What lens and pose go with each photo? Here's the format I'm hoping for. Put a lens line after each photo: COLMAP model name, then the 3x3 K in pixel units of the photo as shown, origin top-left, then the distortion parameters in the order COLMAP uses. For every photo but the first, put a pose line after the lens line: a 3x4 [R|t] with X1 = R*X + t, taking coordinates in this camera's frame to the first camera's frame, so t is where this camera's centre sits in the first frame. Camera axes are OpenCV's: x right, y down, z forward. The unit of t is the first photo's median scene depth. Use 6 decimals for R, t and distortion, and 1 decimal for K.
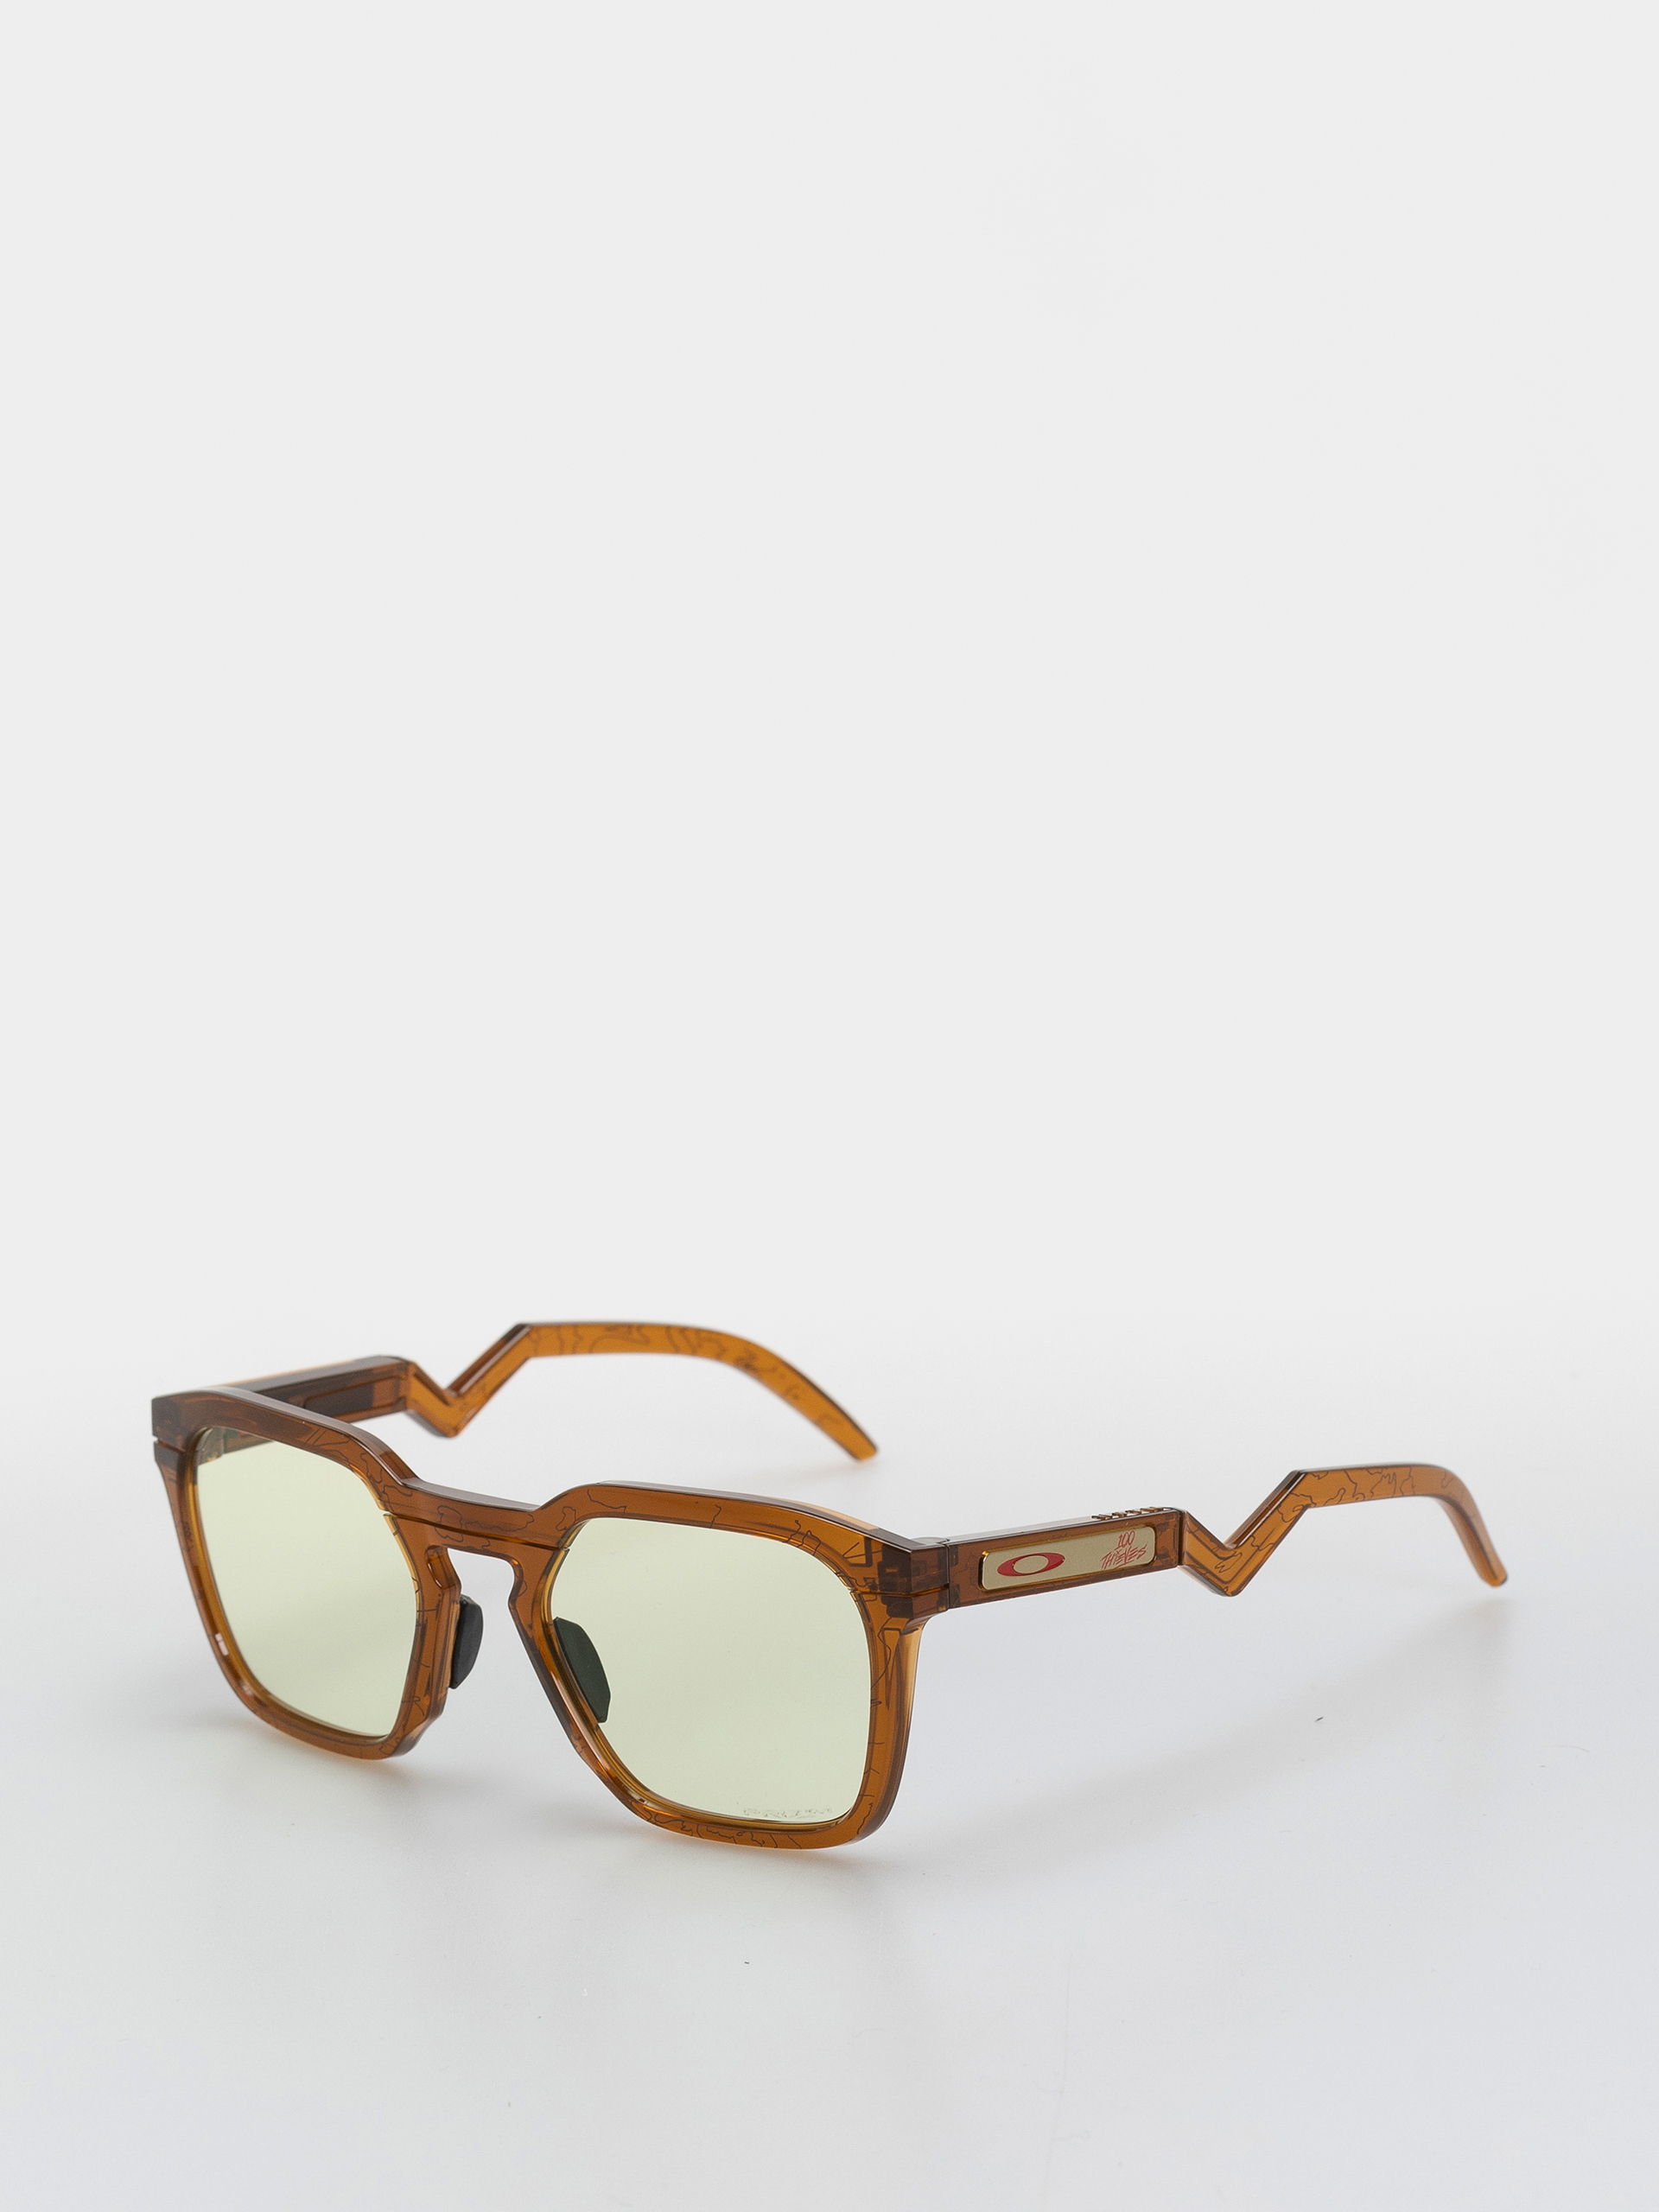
lens RADIAL K [[5257.6, 0, 829.5], [0, 5257.6, 1106.0], [0, 0, 1]] dist [-0.040782, -0.053314]
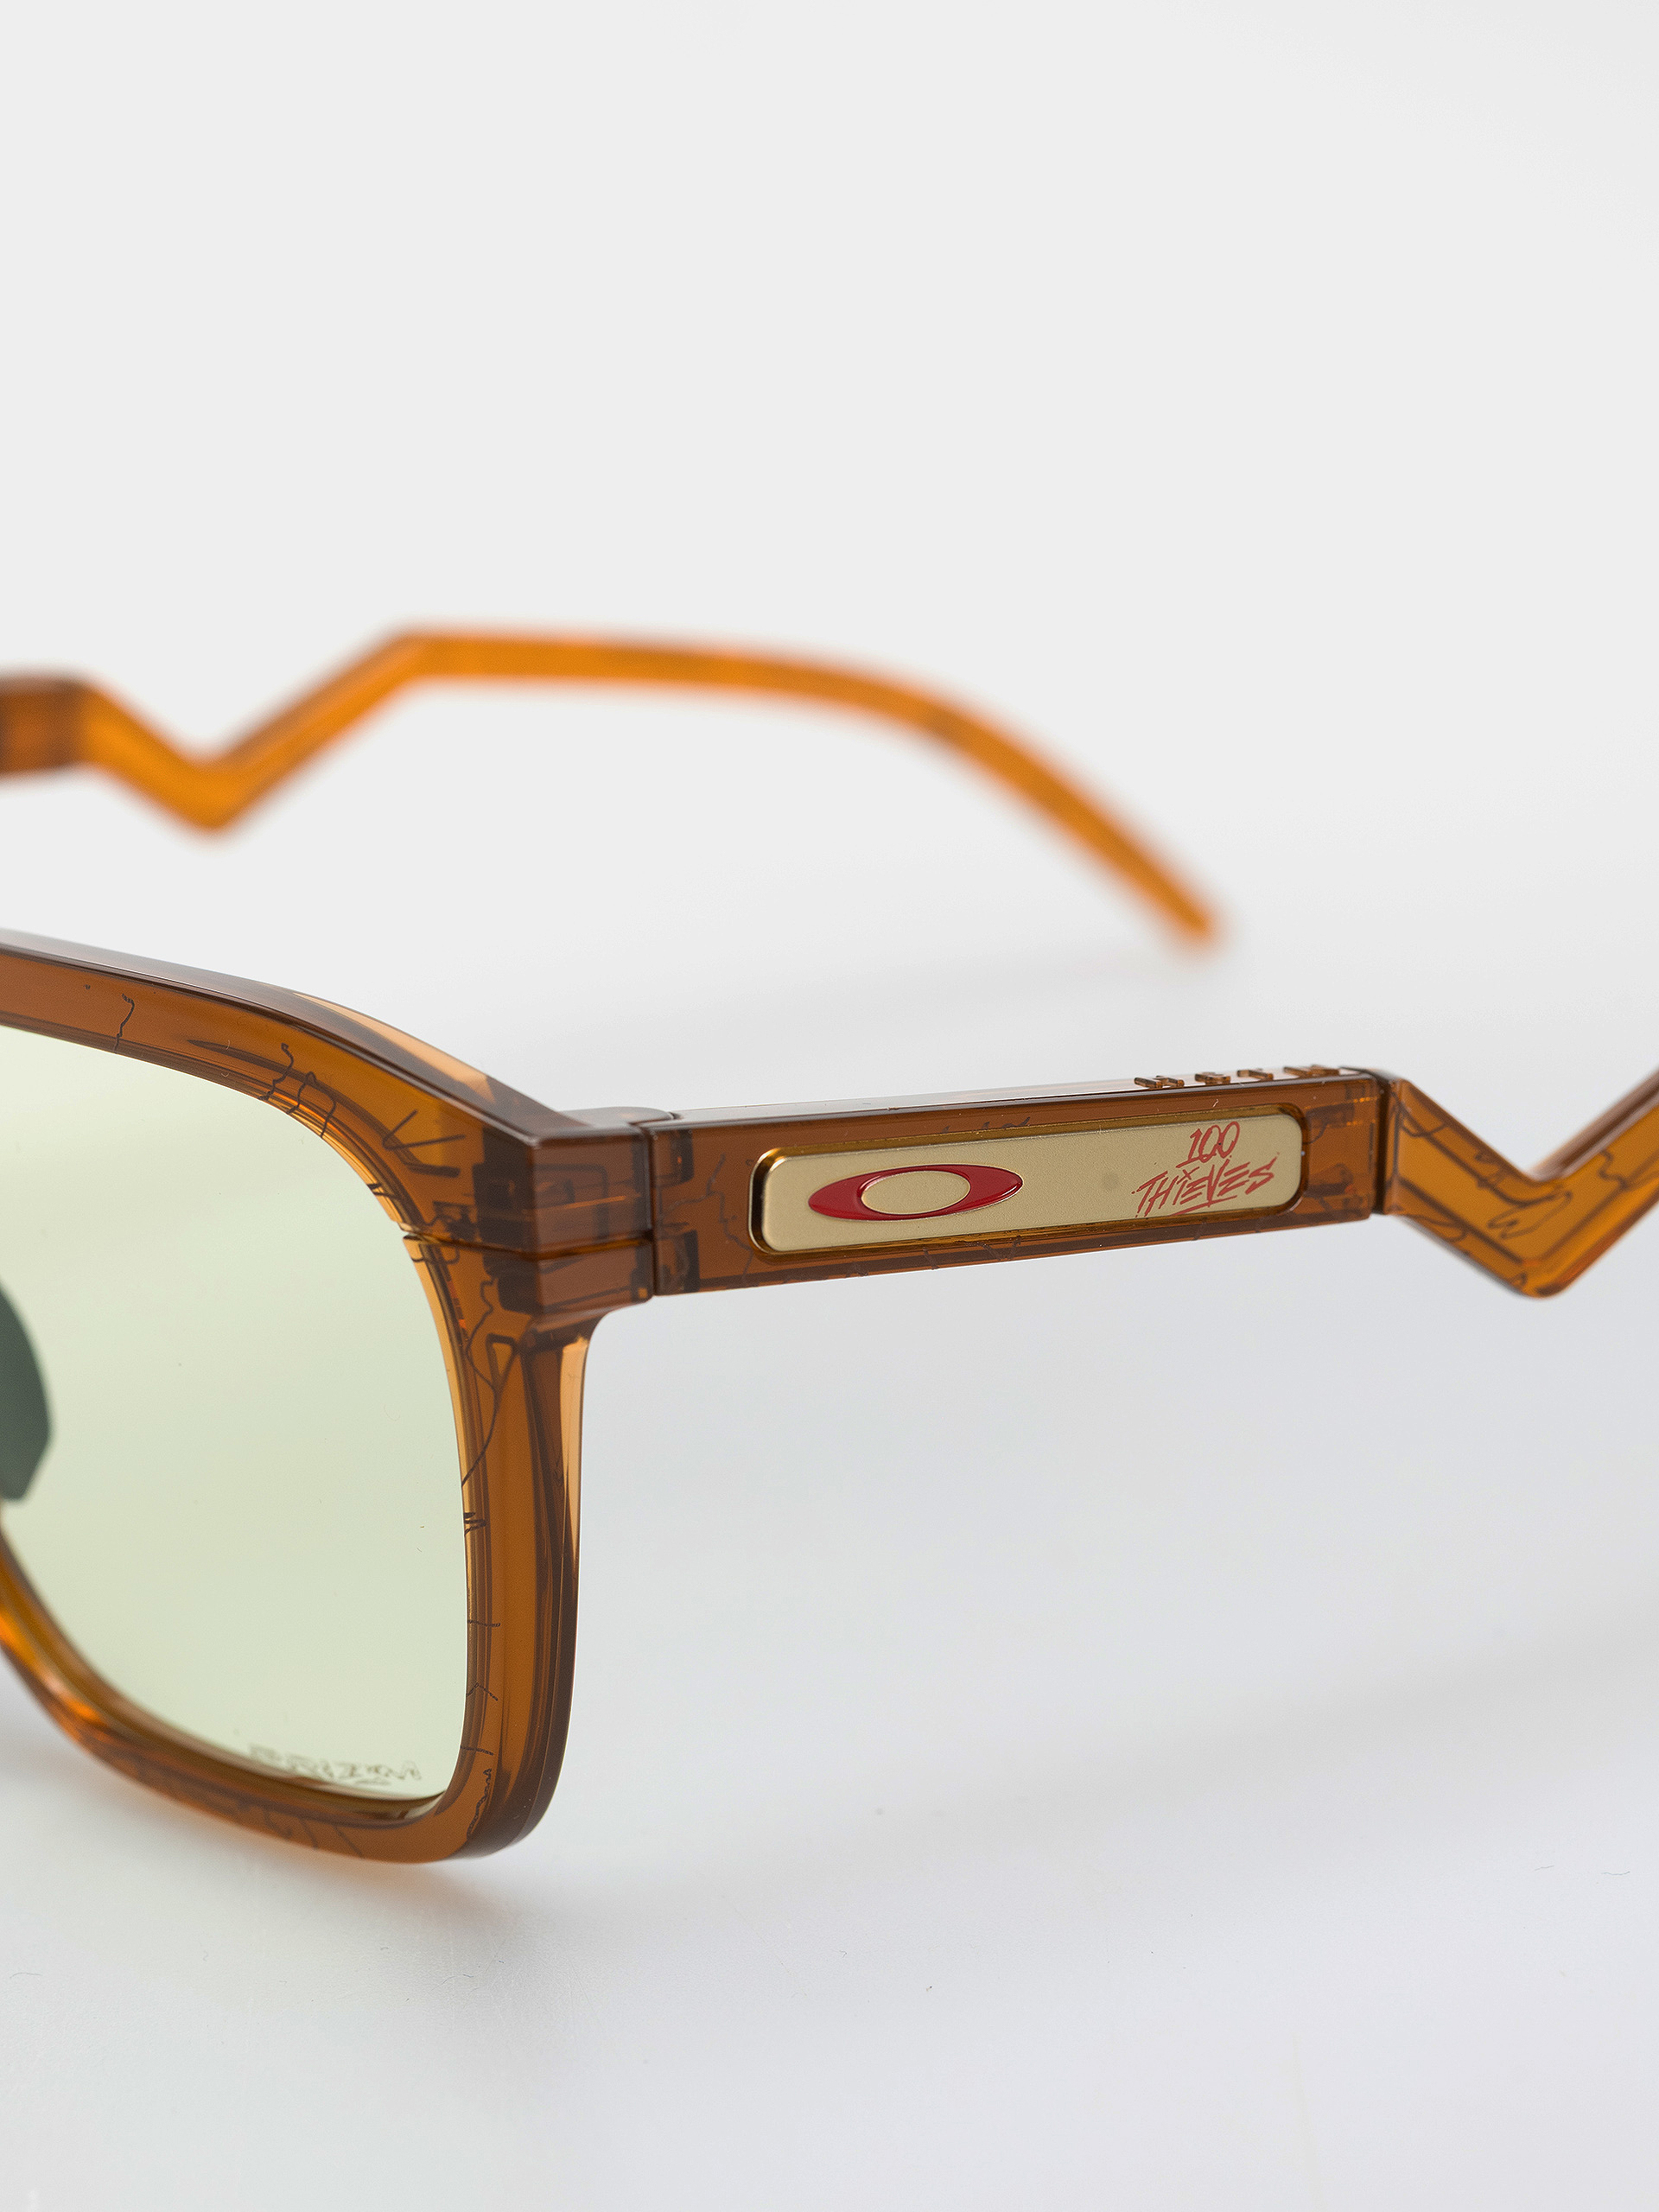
lens RADIAL K [[5345.5, 0, 829.5], [0, 5345.5, 1106.0], [0, 0, 1]] dist [0.751533, -0.018919]
pose [[0.973278, 0.061984, -0.221107, 0.118275], [-0.040753, 0.994220, 0.099322, 0.041884], [0.225986, -0.087657, 0.970179, 0.614644]]
